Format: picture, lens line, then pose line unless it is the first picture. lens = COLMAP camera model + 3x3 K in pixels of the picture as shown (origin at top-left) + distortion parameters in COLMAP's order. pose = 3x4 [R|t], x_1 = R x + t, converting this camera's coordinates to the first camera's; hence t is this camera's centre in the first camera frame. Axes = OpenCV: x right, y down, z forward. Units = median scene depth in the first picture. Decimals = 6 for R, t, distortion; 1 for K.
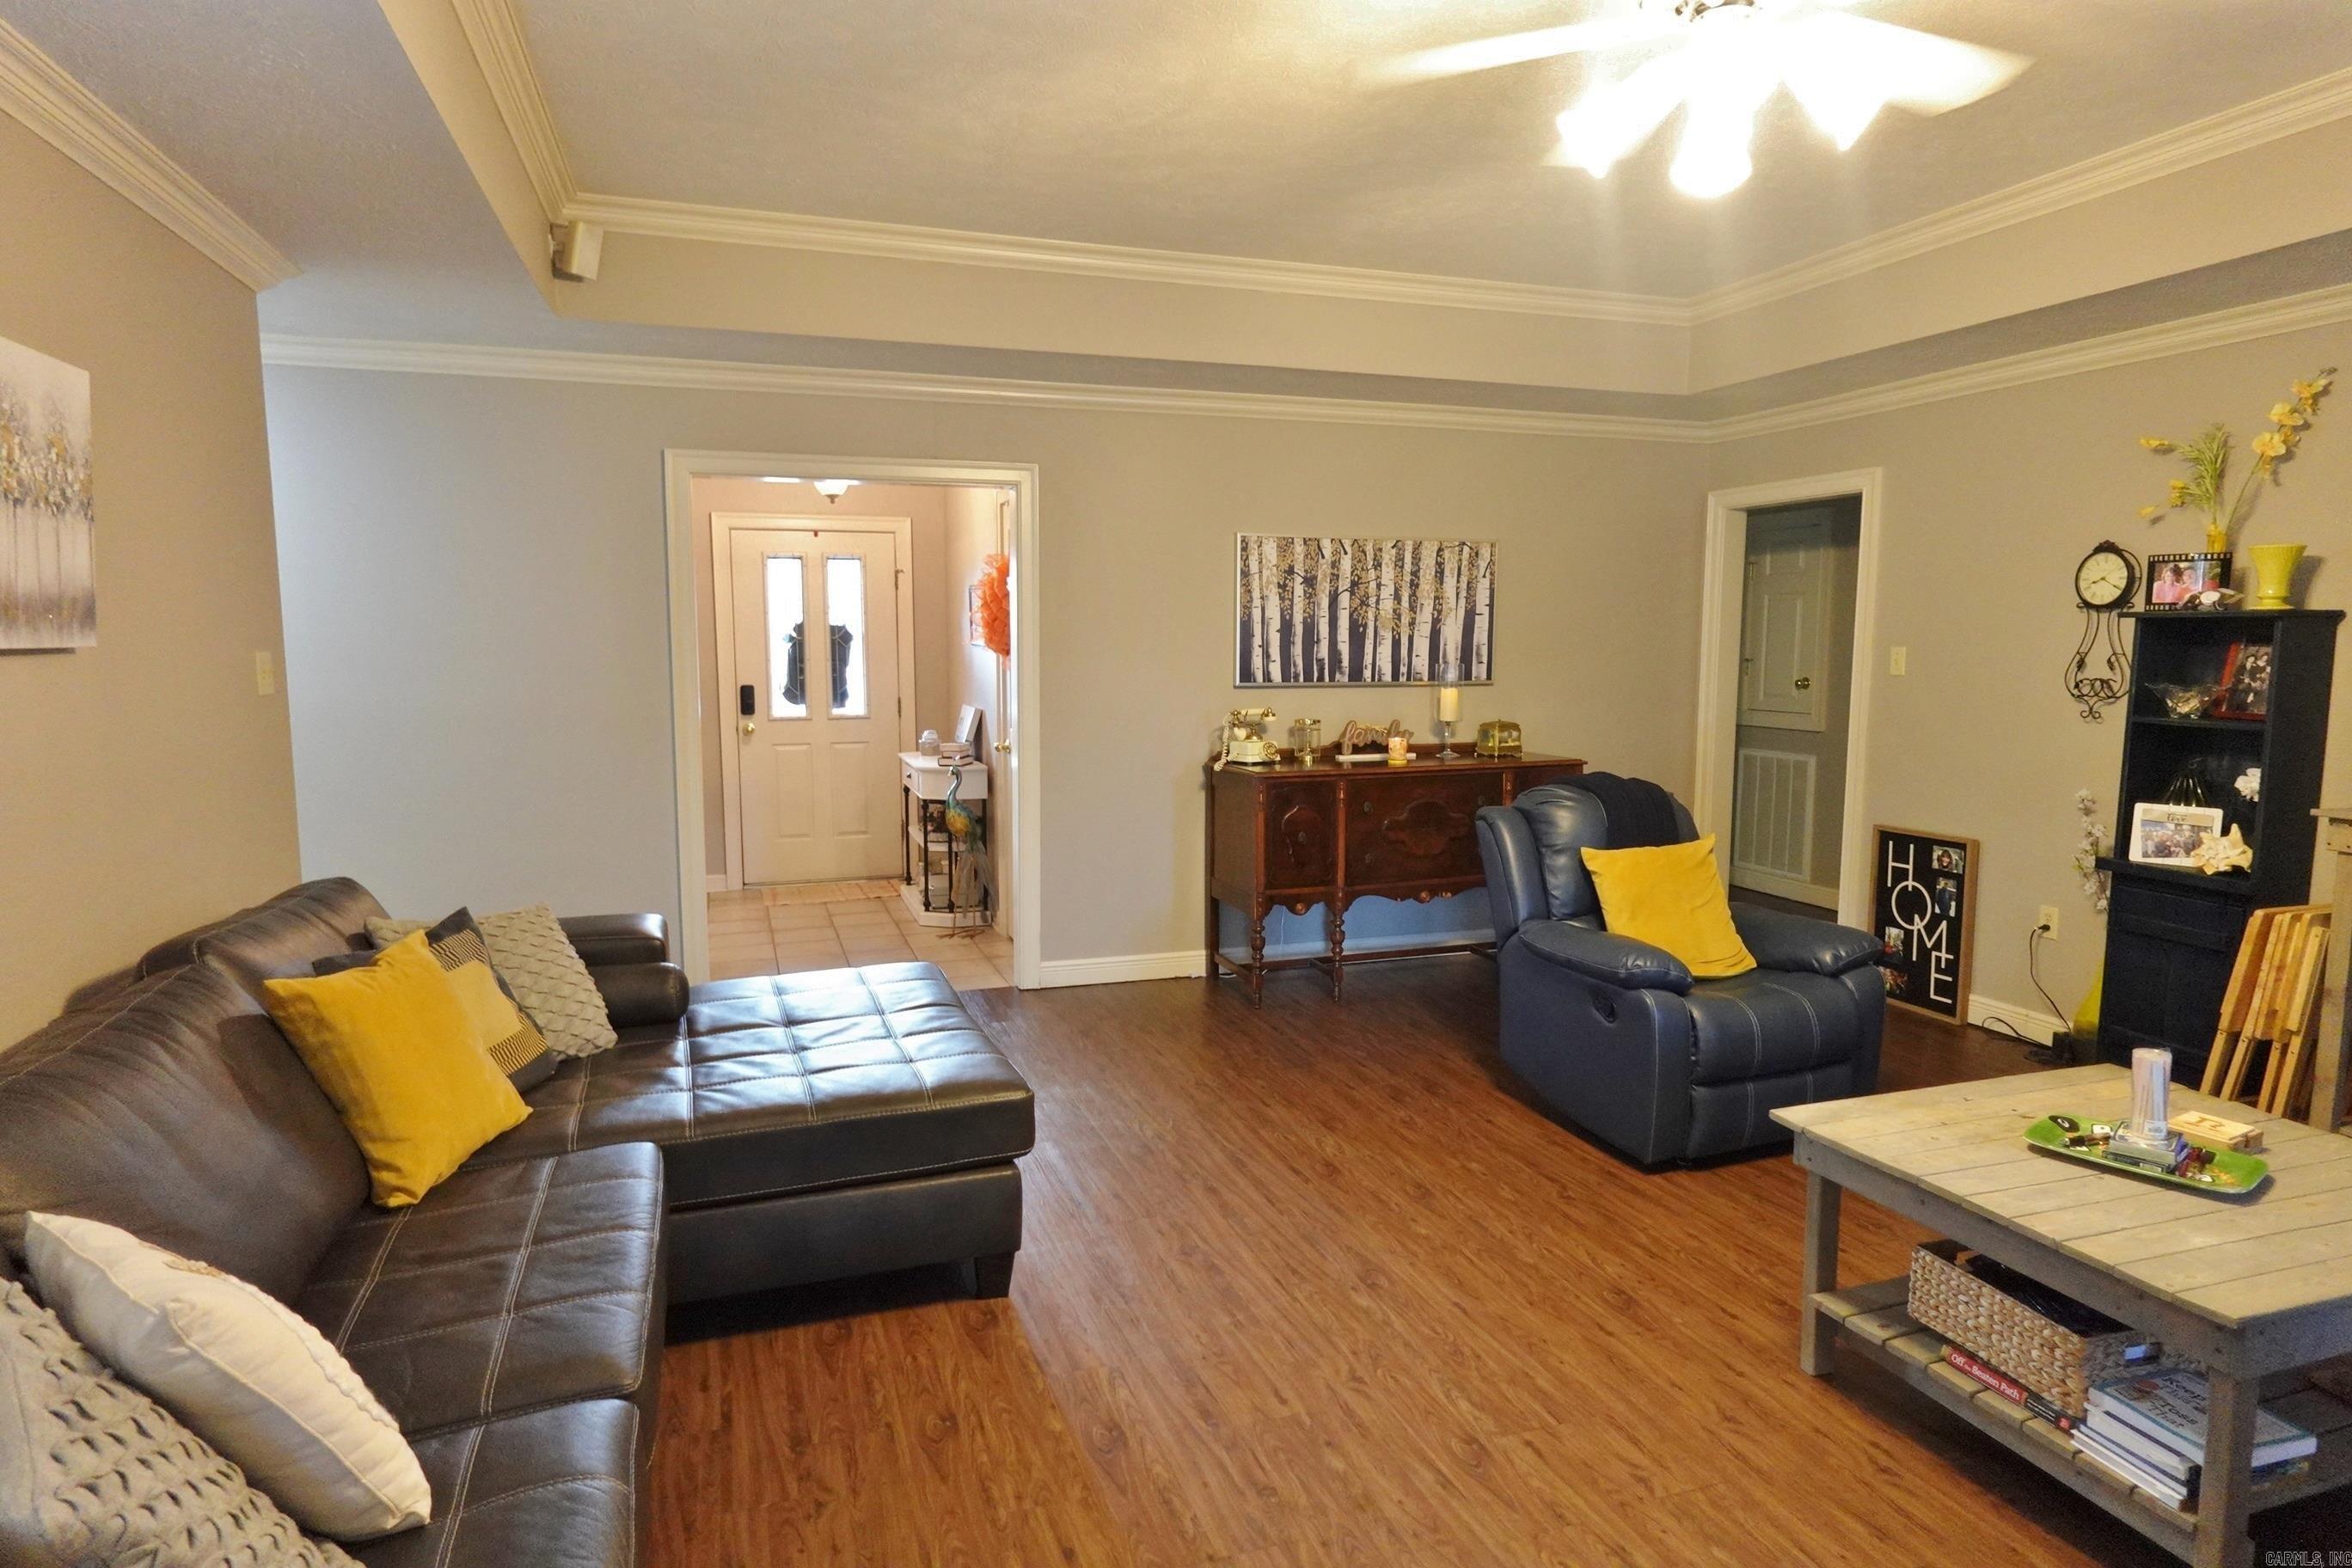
lens RADIAL K [[1350.3, 0, 1176.2], [0, 1350.3, 796.9], [0, 0, 1]] dist [0.004919, 0.004404]
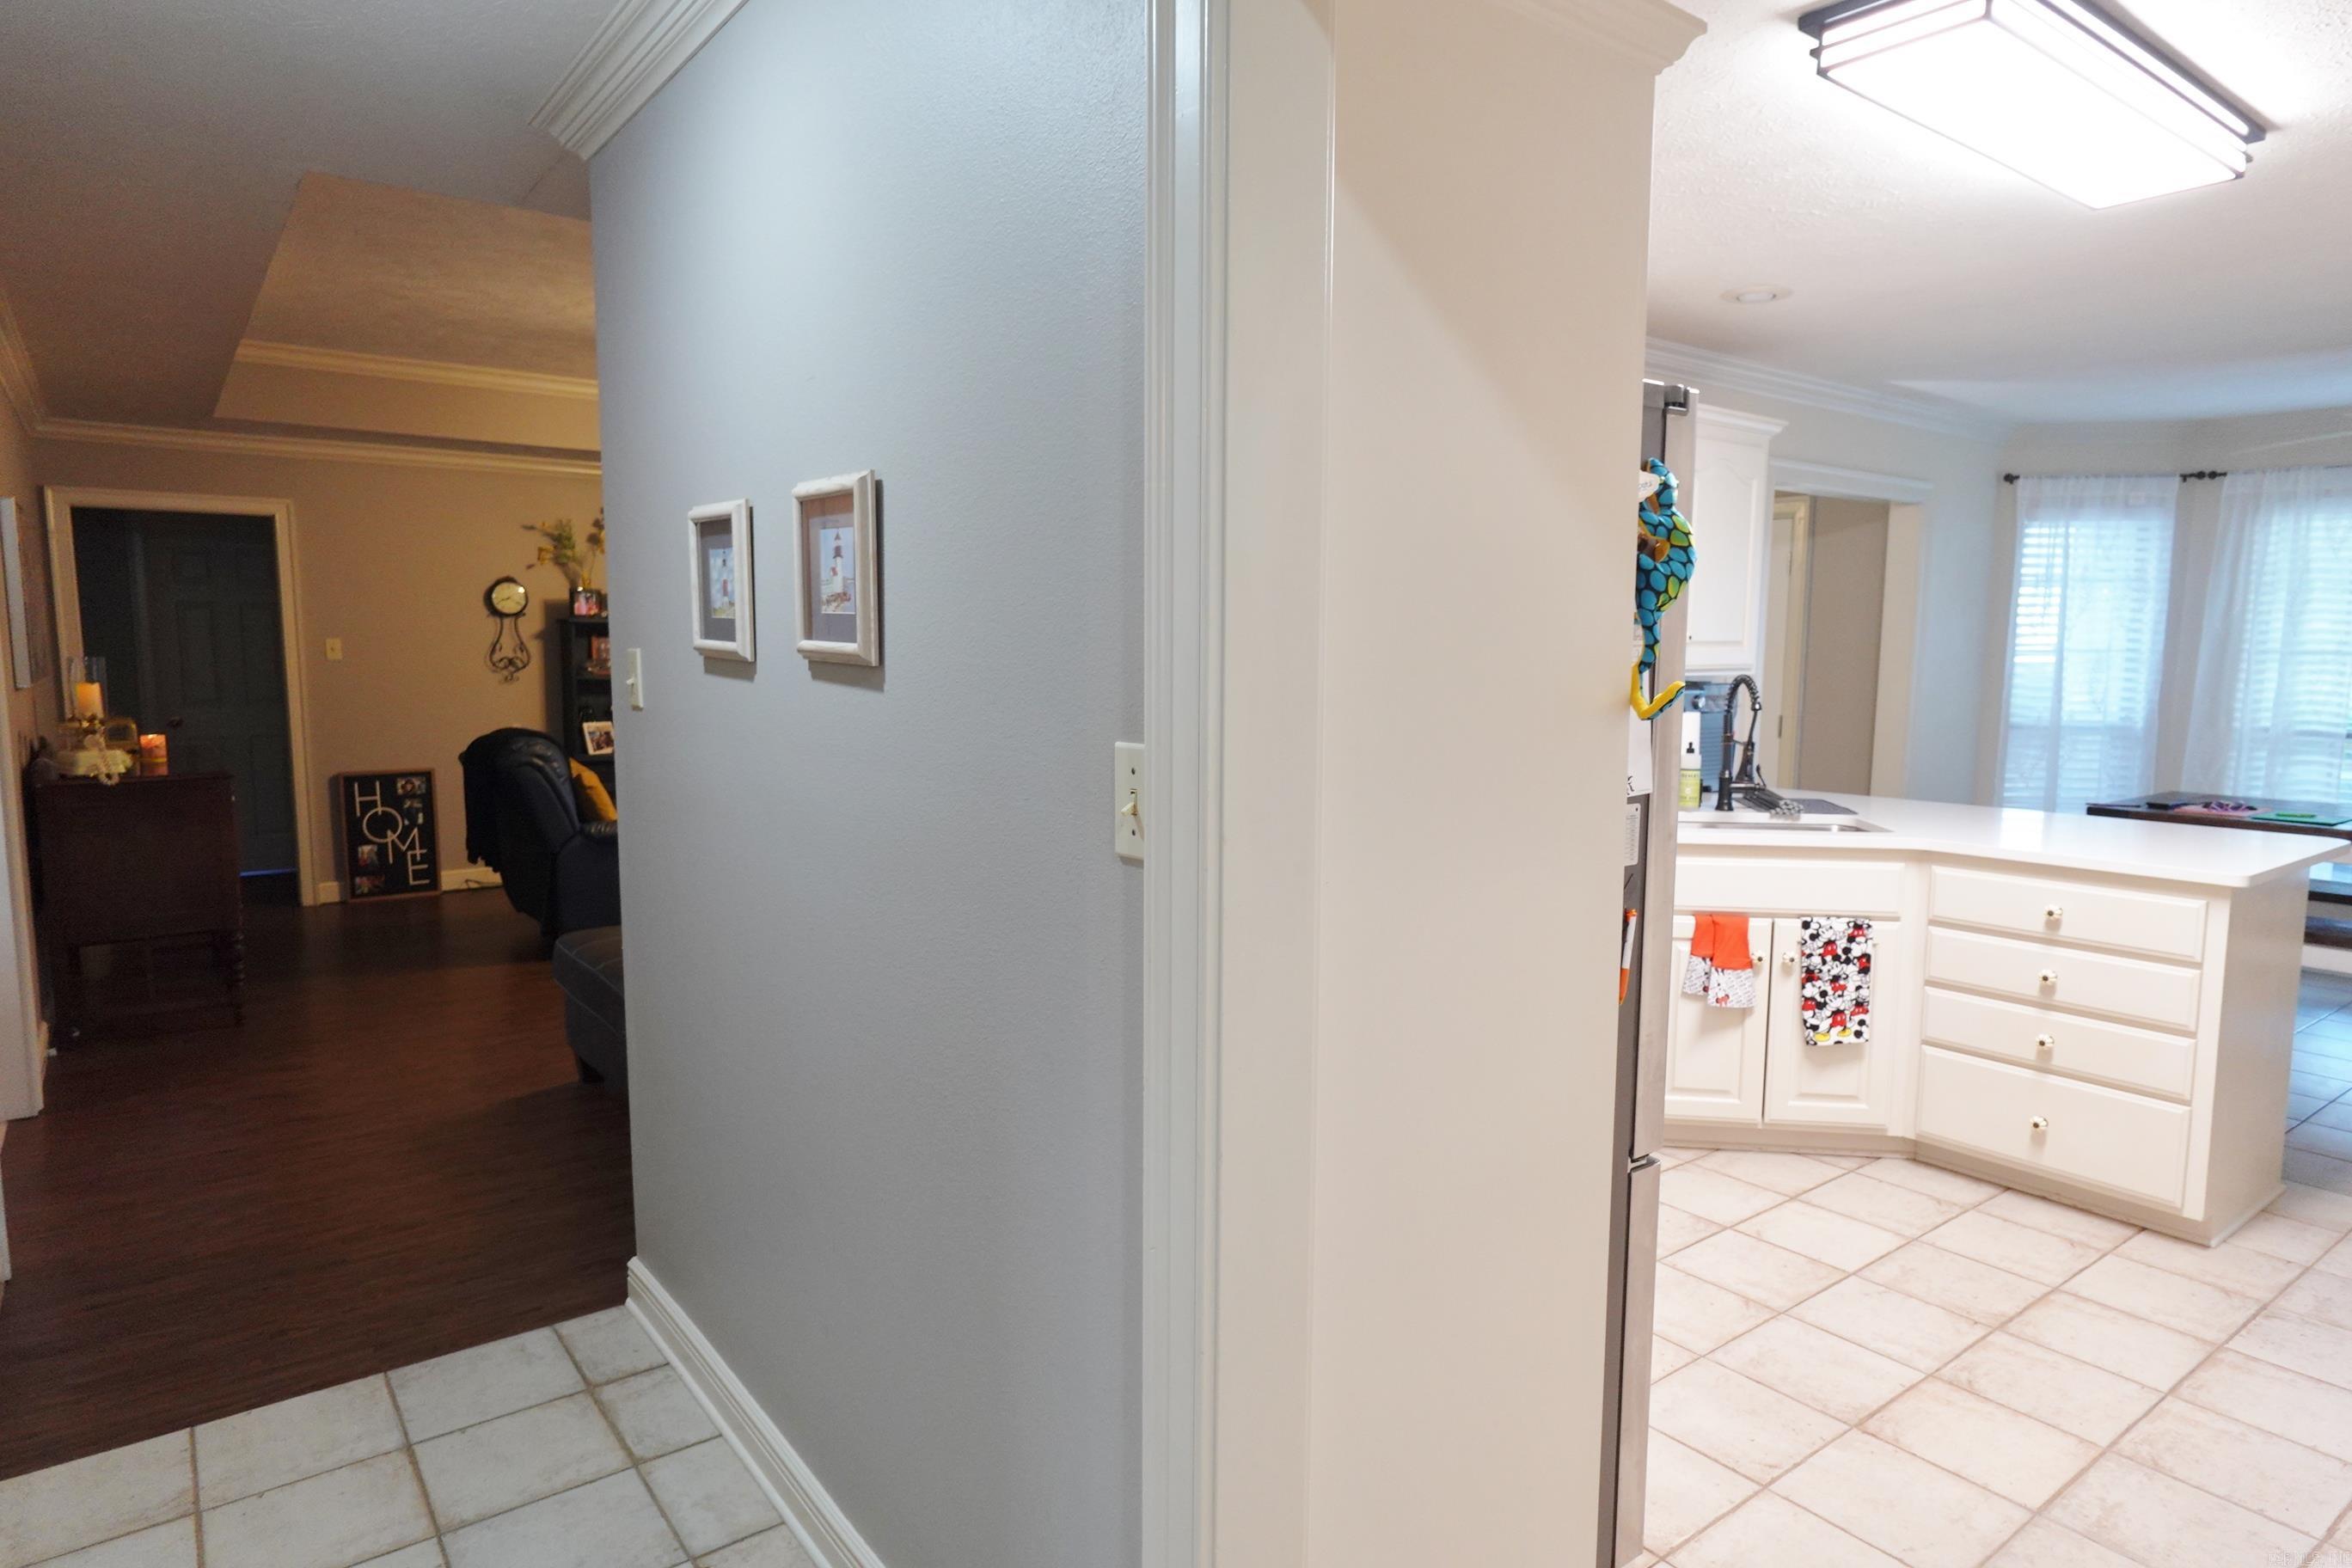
lens RADIAL K [[1350.3, 0, 1183.9], [0, 1350.3, 793.4], [0, 0, 1]] dist [0.004919, 0.004404]
pose [[-0.331352, -0.108088, 0.937296, -1.226405], [0.107734, 0.982585, 0.151396, -0.087505], [-0.937336, 0.151144, -0.313936, 0.789044]]
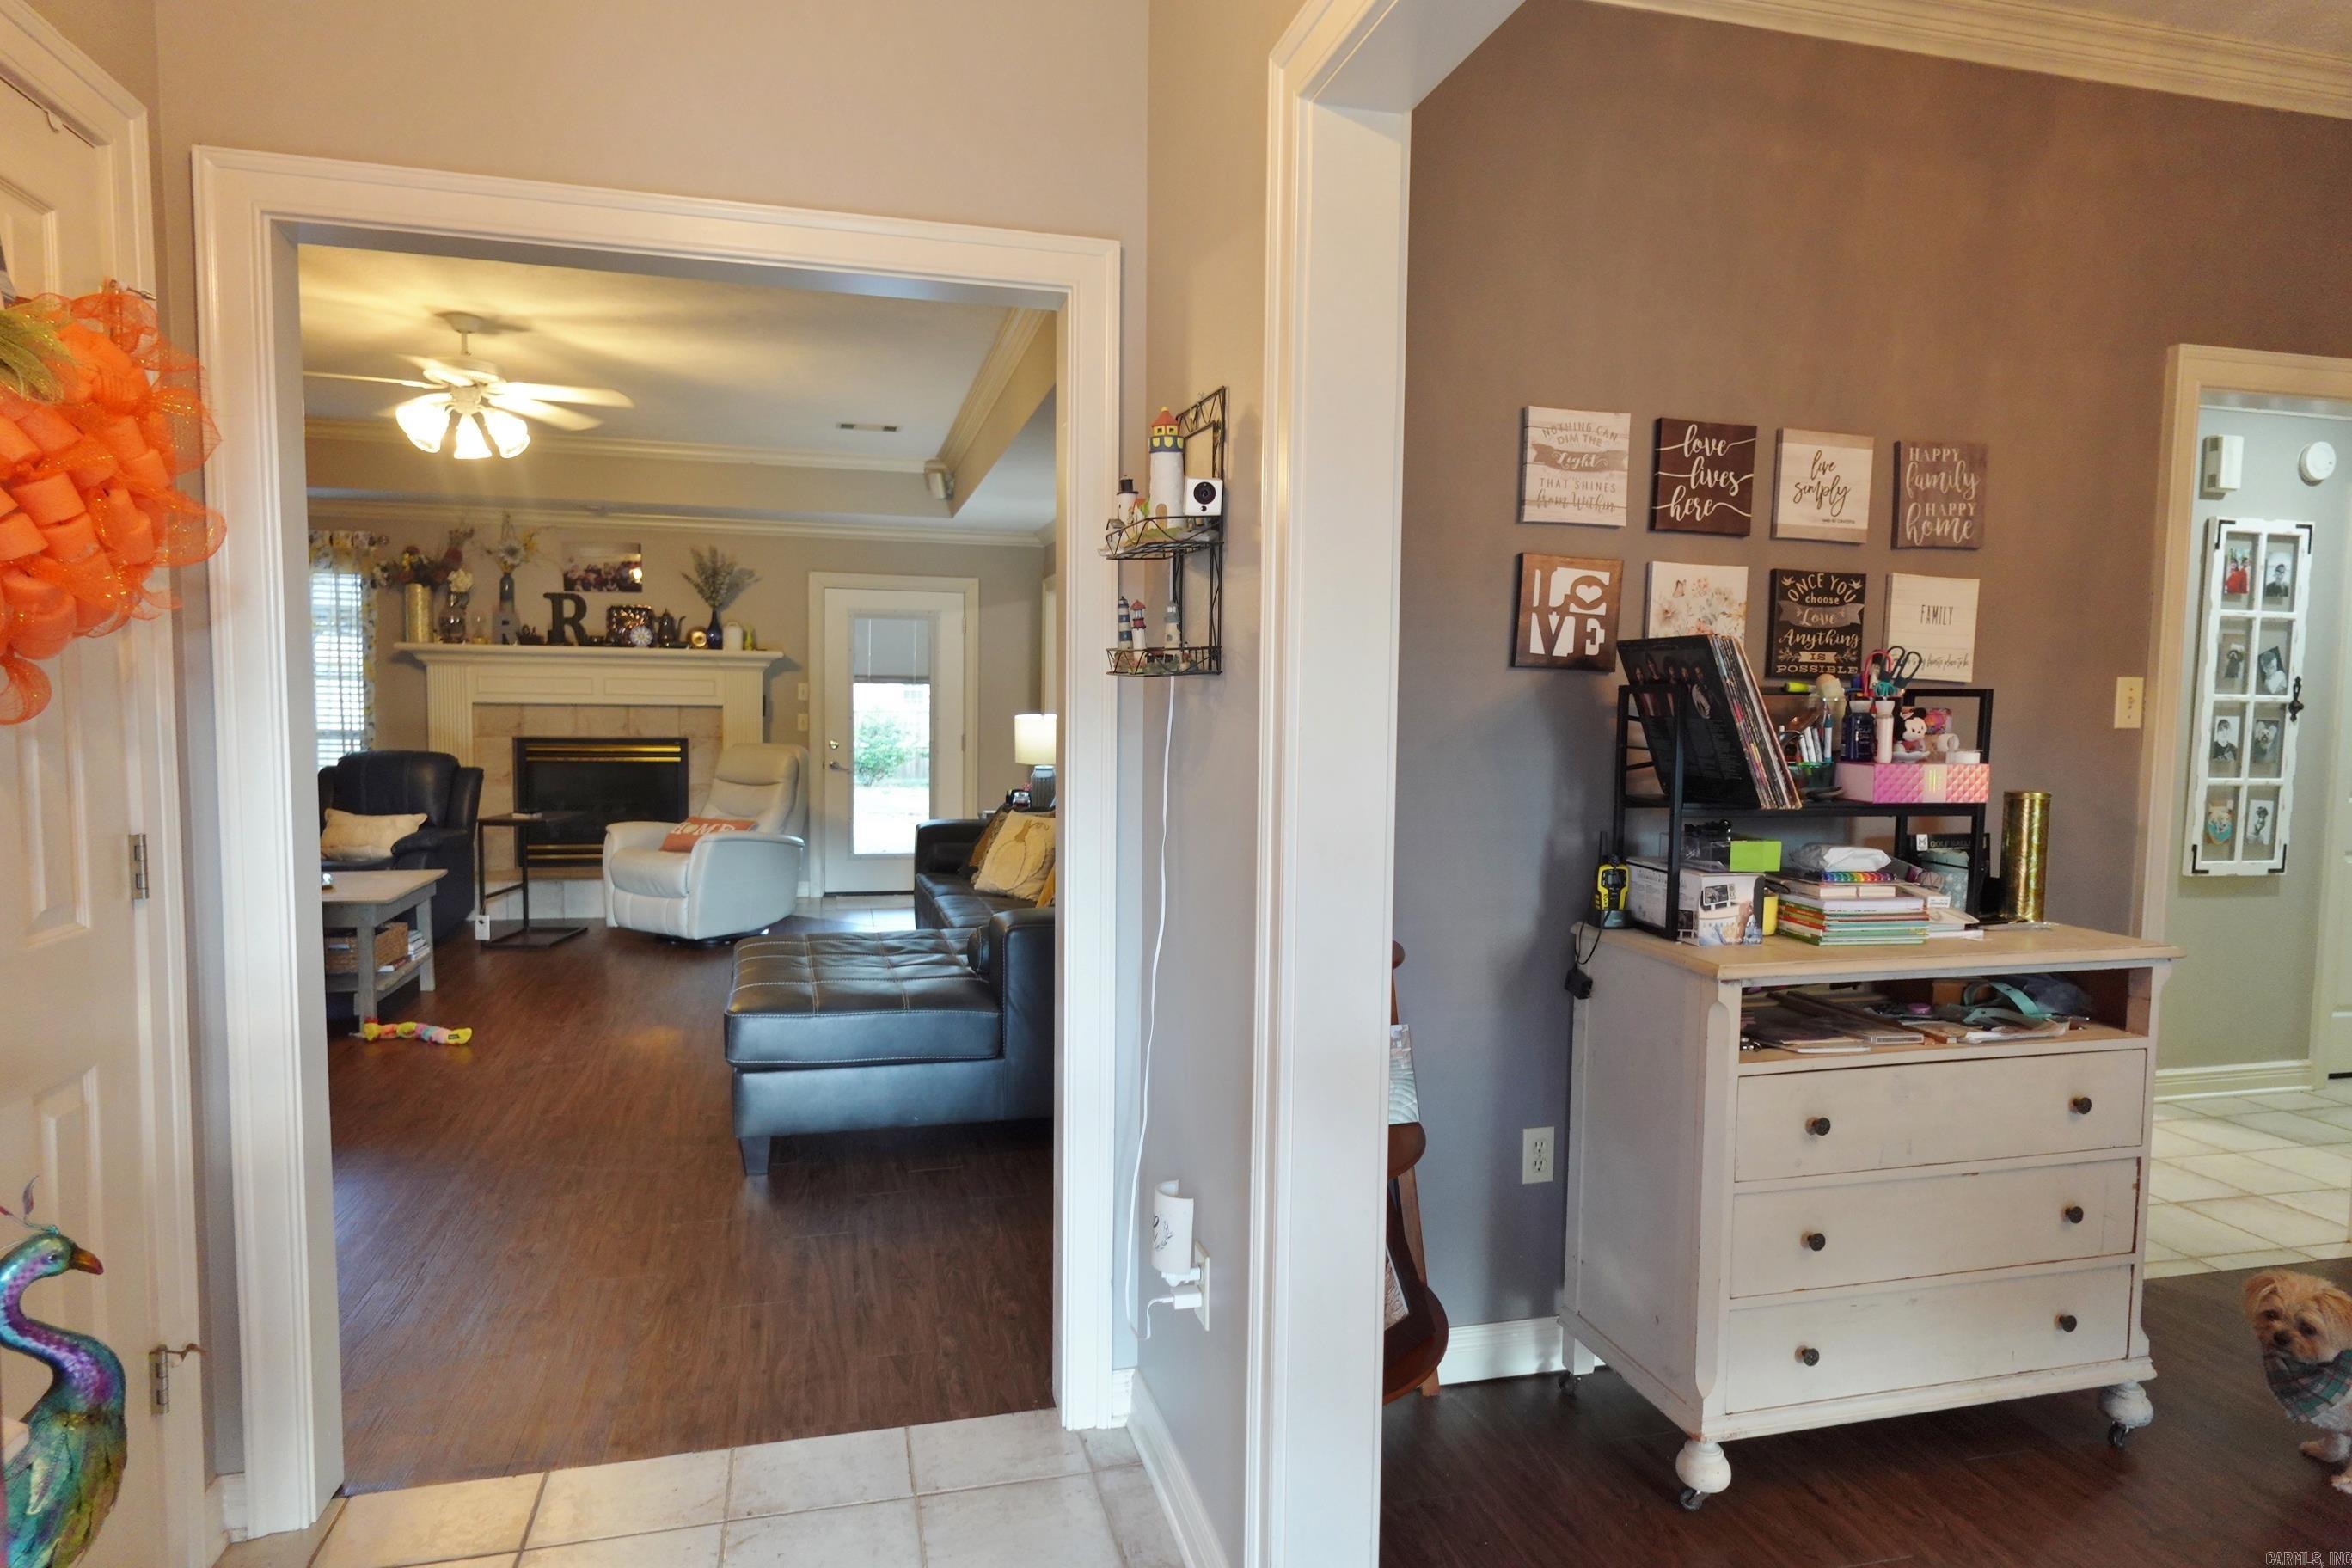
lens RADIAL K [[1350.3, 0, 1176.4], [0, 1350.3, 790.0], [0, 0, 1]] dist [0.004919, 0.004404]
pose [[-0.997862, -0.017418, 0.062993, -0.489794], [-0.005418, 0.982561, 0.185859, -0.174959], [-0.065132, 0.185121, -0.980555, 1.695308]]
